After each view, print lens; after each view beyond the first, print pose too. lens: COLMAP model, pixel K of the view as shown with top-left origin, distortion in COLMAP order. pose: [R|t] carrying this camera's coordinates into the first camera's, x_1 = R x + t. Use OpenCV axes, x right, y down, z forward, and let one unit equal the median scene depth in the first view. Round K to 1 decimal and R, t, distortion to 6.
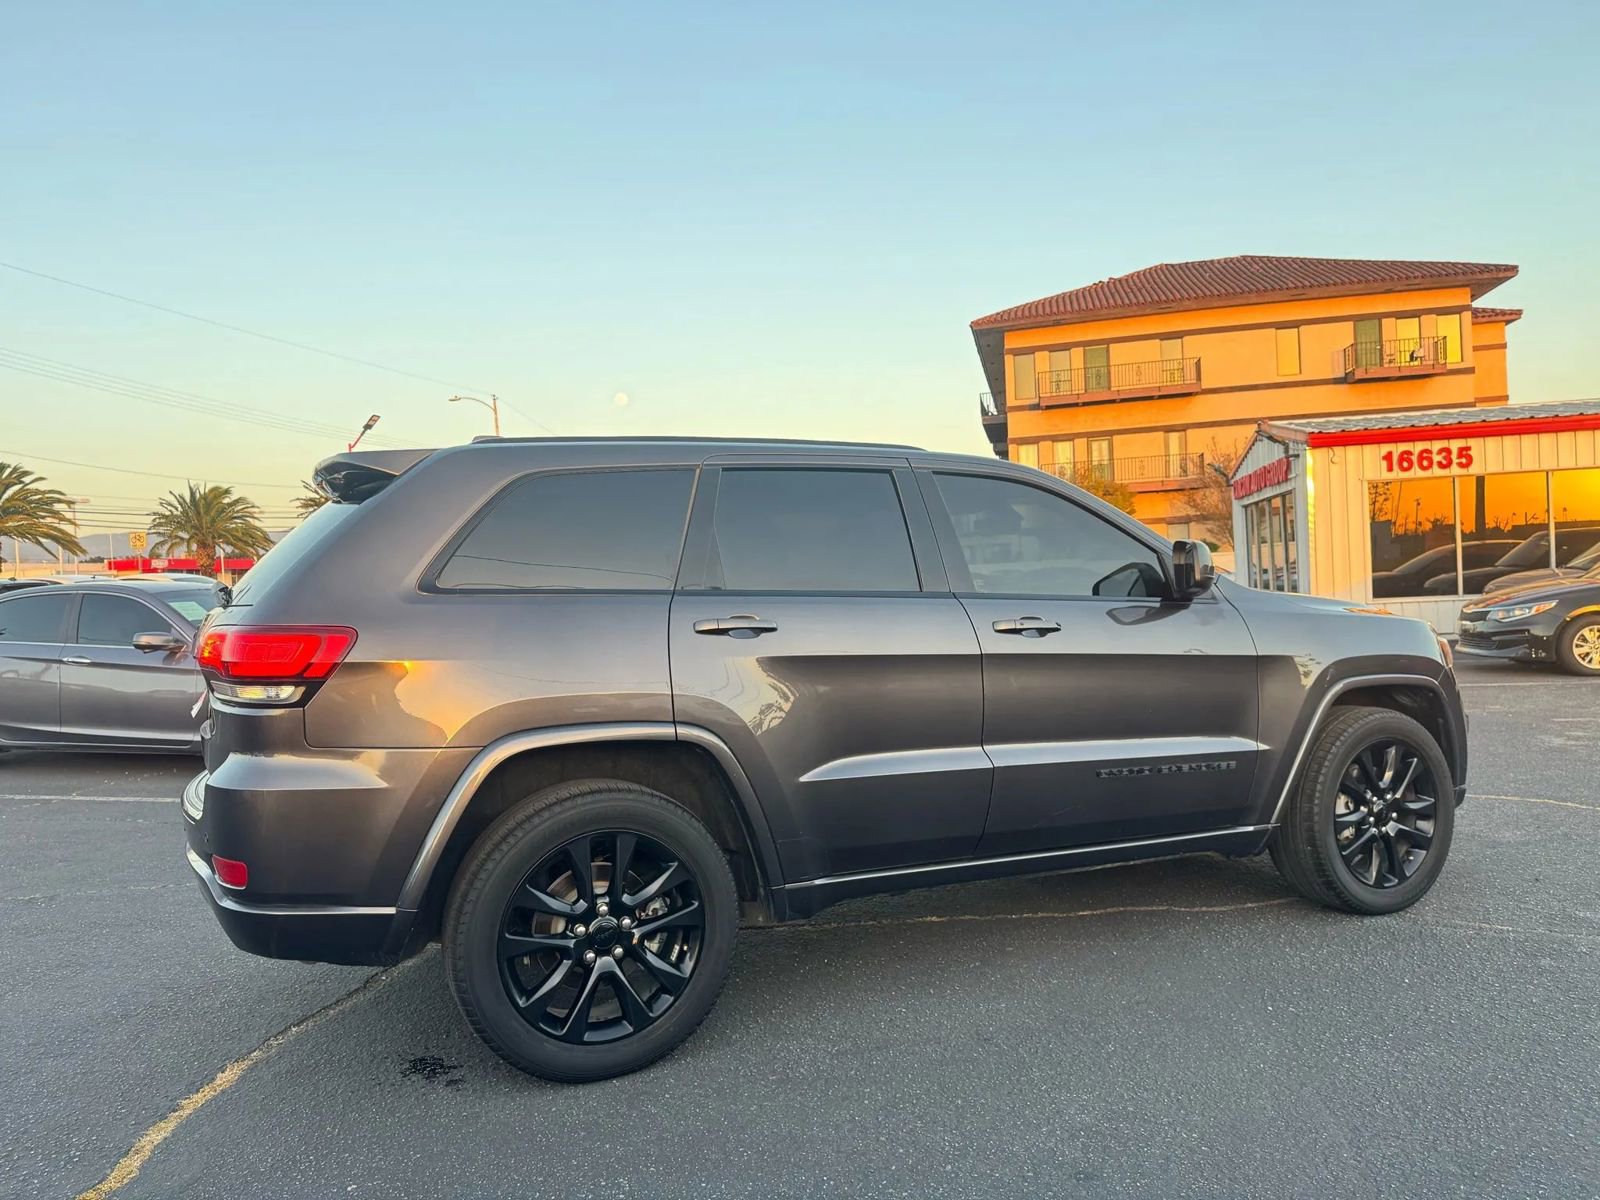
lens RADIAL K [[1111.6, 0, 799.9], [0, 1111.6, 615.5], [0, 0, 1]] dist [0.085459, -0.110231]
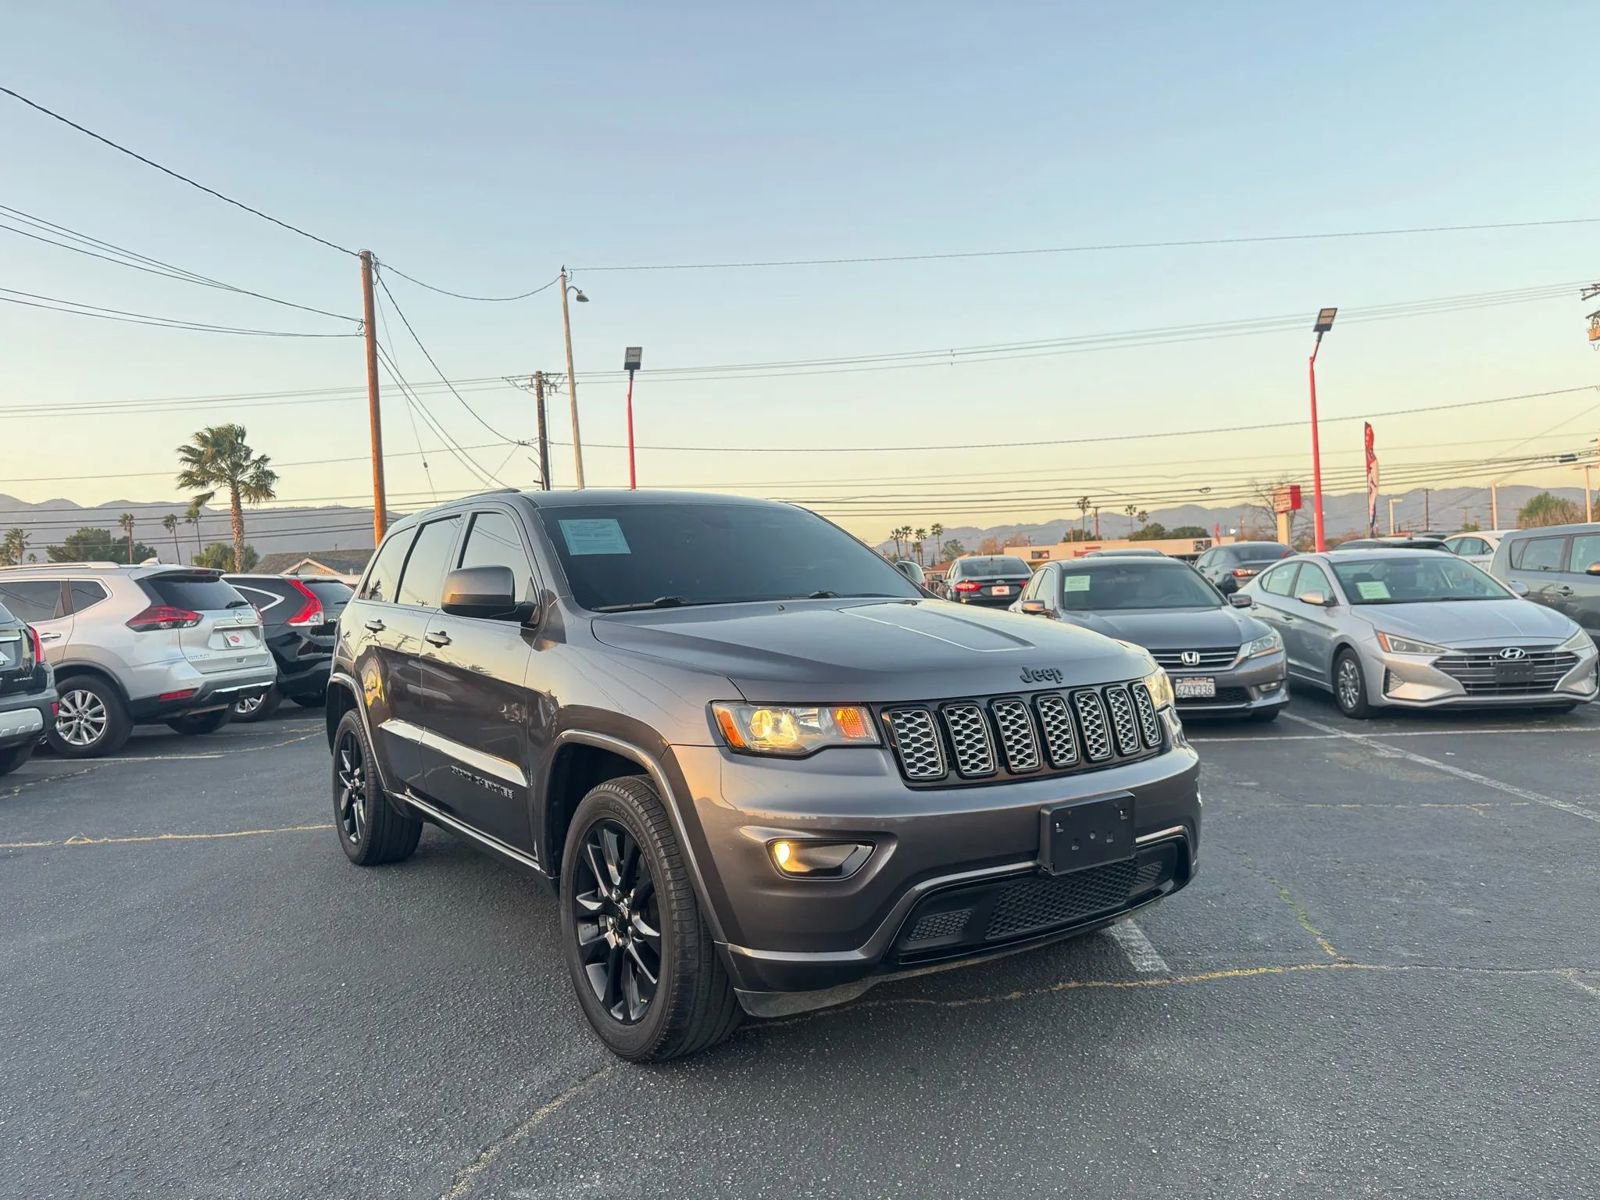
lens RADIAL K [[1111.6, 0, 794.7], [0, 1111.6, 593.0], [0, 0, 1]] dist [0.085459, -0.110231]
pose [[0.177846, 0.026888, -0.983691, 0.619998], [0.004440, 0.999595, 0.028125, -0.031133], [0.984048, -0.009369, 0.177655, 0.480659]]
